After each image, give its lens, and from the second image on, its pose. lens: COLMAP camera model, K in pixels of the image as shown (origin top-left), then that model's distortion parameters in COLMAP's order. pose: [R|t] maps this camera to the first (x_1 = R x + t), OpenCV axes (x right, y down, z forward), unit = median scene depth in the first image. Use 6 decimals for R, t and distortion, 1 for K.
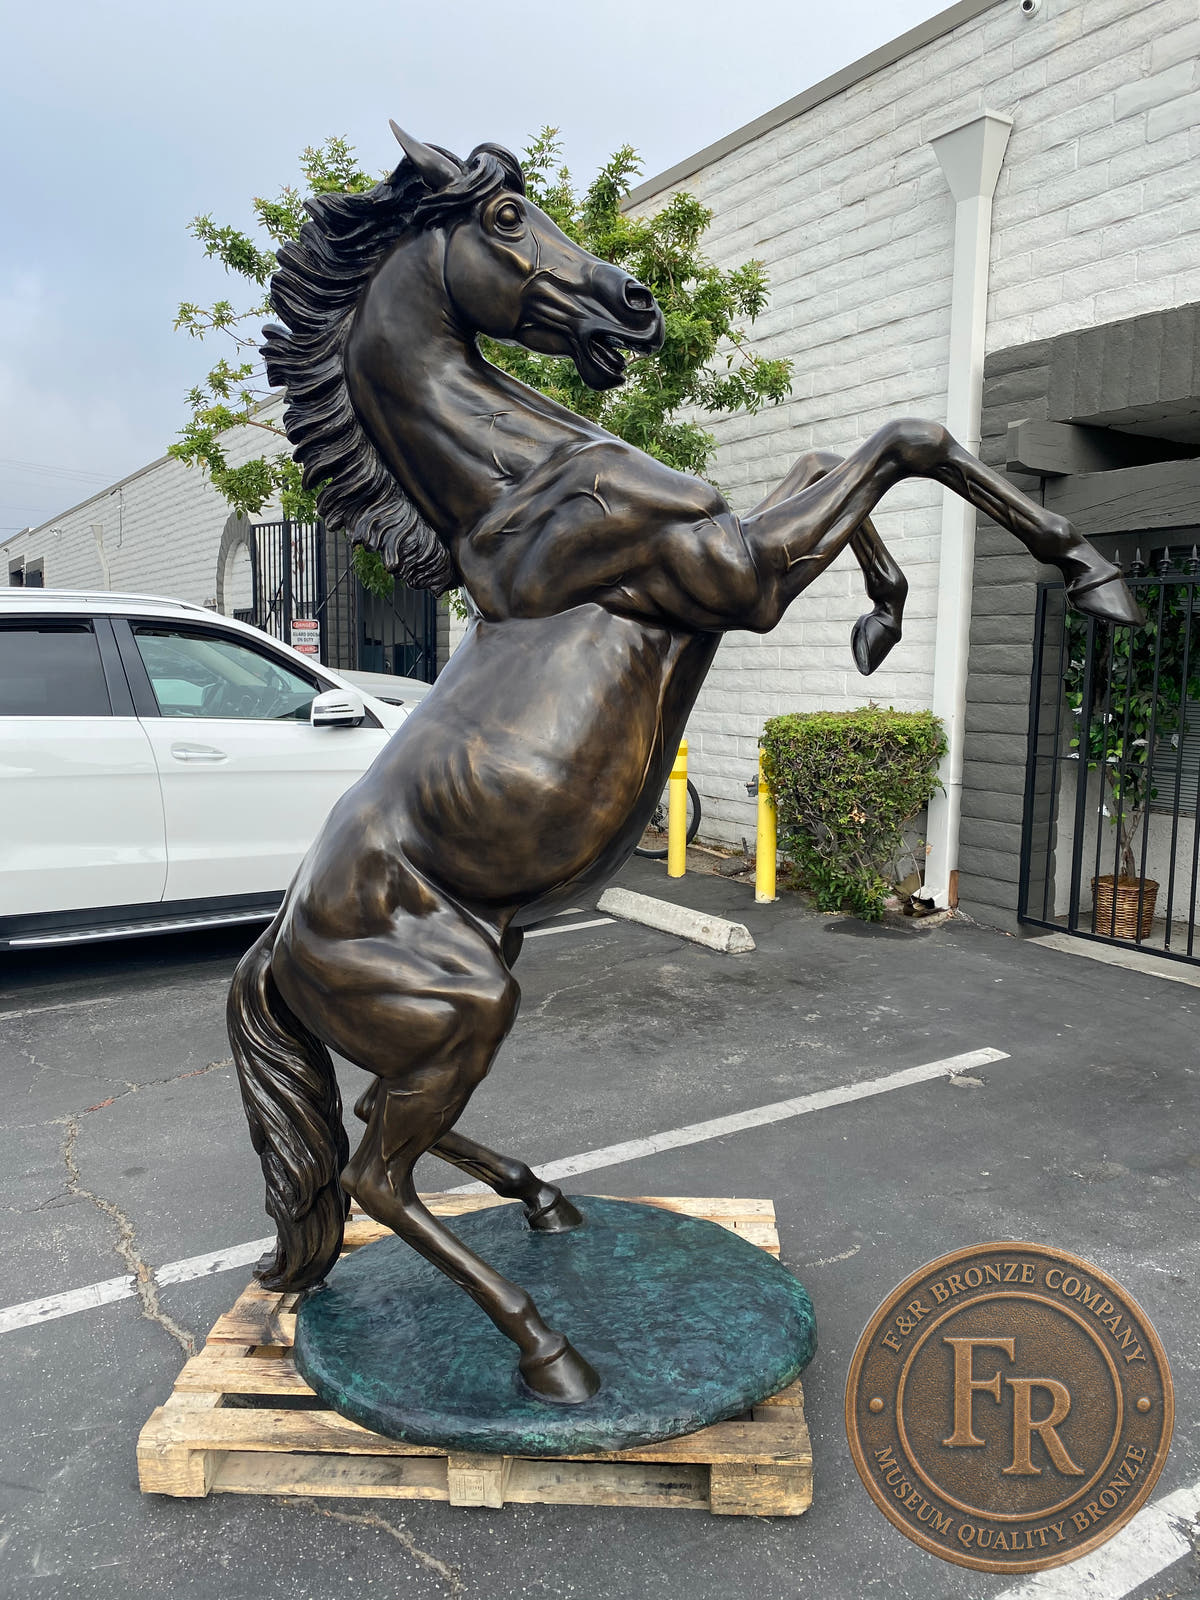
lens RADIAL K [[1218.1, 0, 600.0], [0, 1218.1, 800.0], [0, 0, 1]] dist [0.007750, -0.041085]
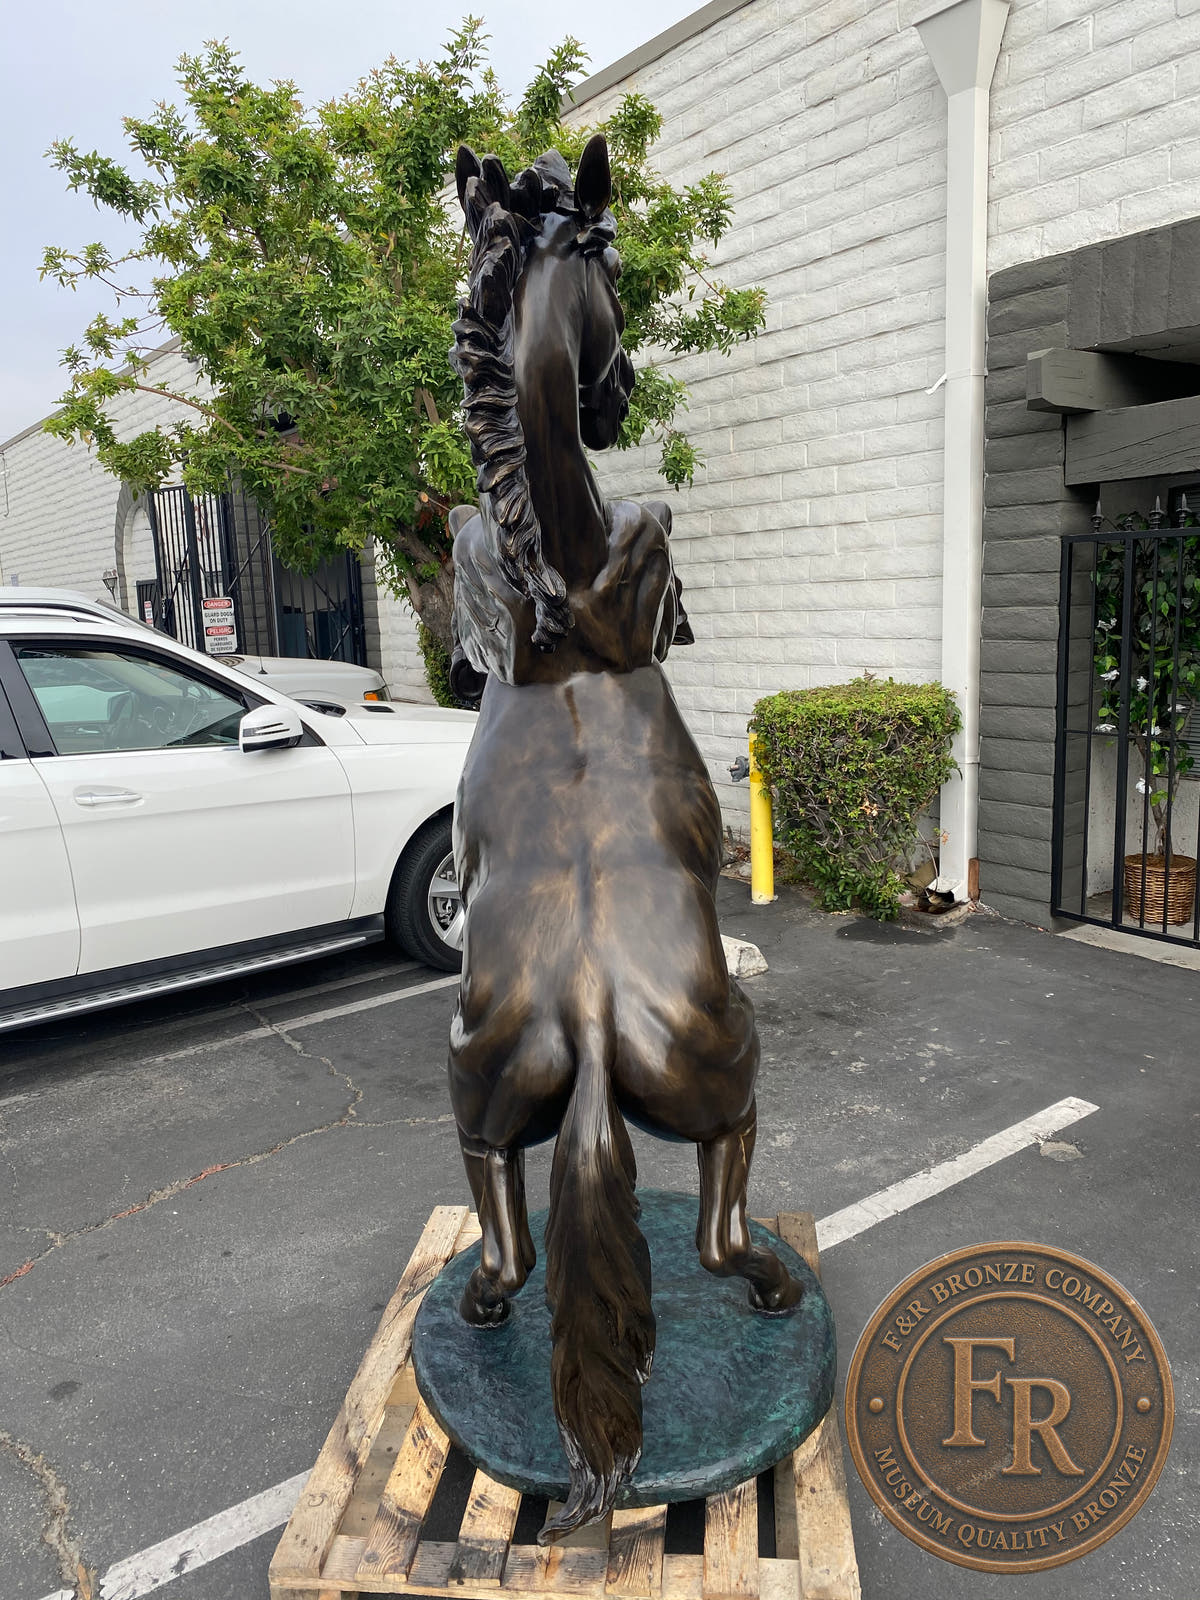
lens RADIAL K [[1215.7, 0, 596.9], [0, 1215.7, 797.7], [0, 0, 1]] dist [-0.001348, -0.012105]
pose [[0.996484, -0.061816, 0.056552, -0.035047], [0.058925, 0.996936, 0.051436, -0.050304], [-0.059559, -0.047923, 0.997074, 0.124120]]
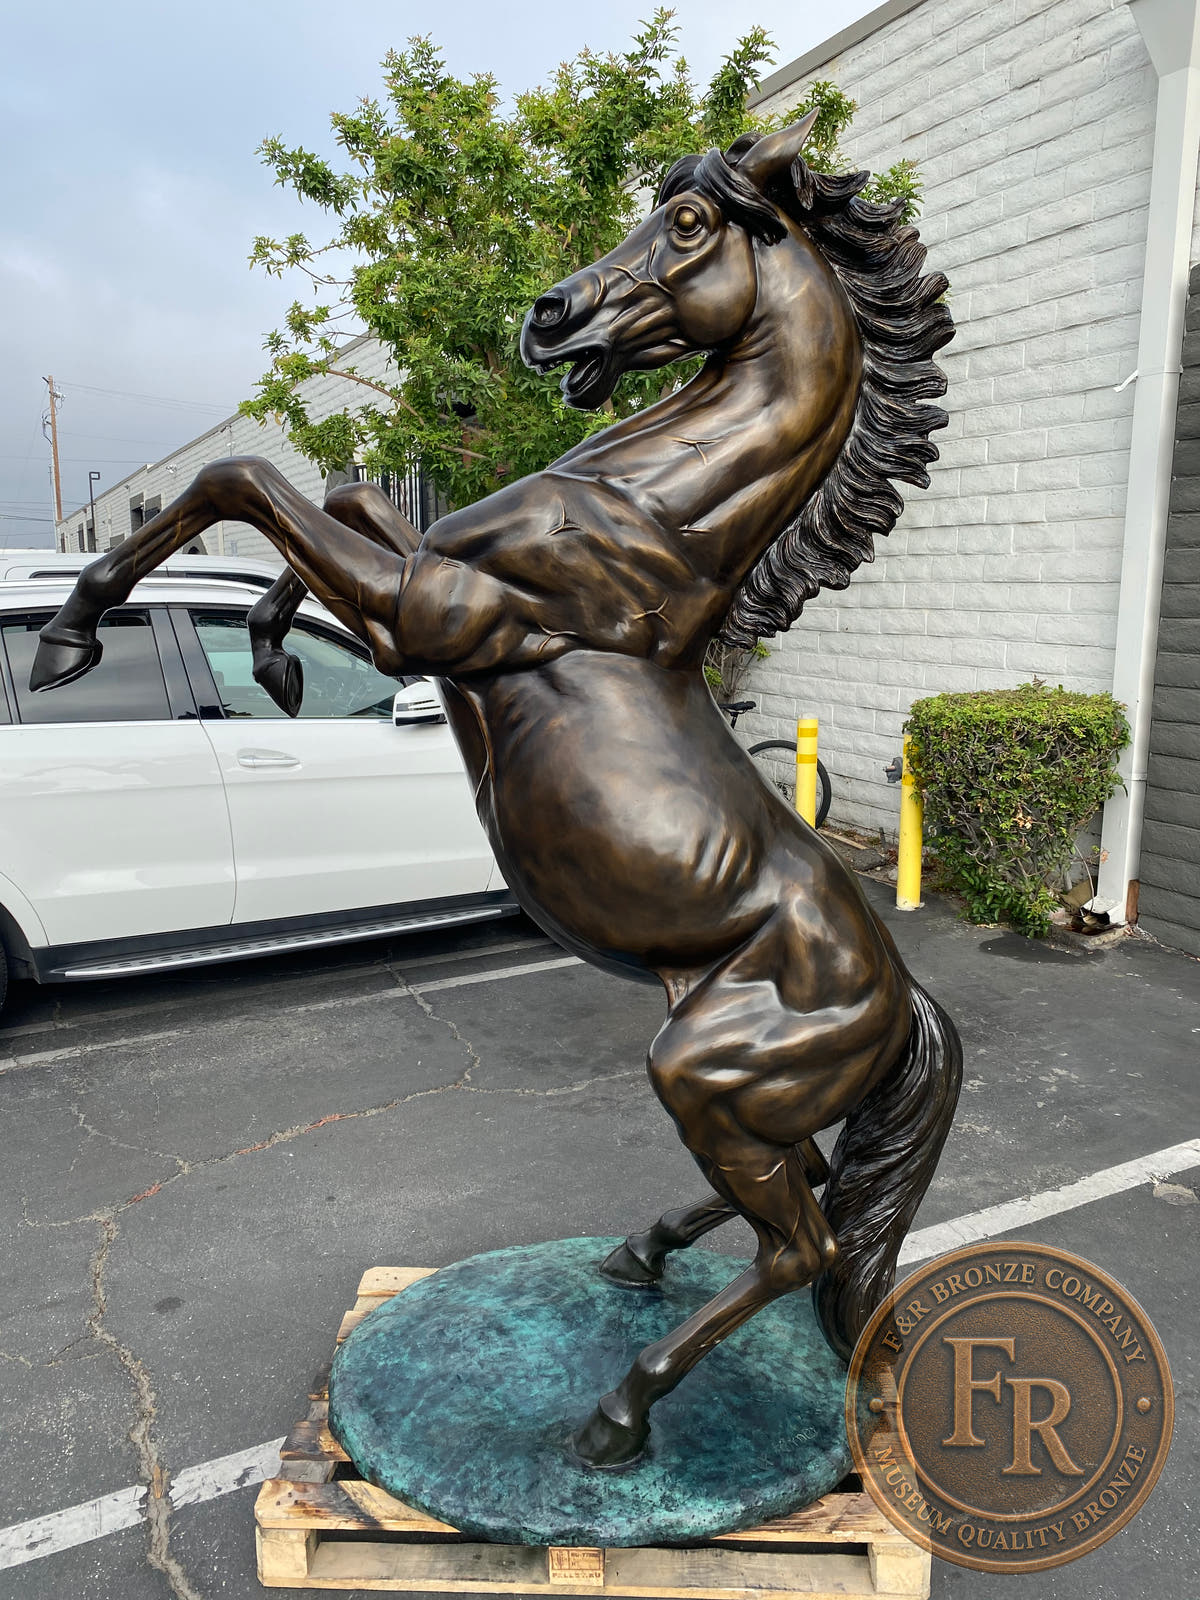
lens RADIAL K [[1215.4, 0, 596.4], [0, 1215.4, 794.7], [0, 0, 1]] dist [0.002840, -0.012894]
pose [[0.995248, 0.004803, -0.097254, -0.003357], [0.000965, 0.998247, 0.059176, -0.054042], [0.097368, -0.058989, 0.993499, 0.115917]]
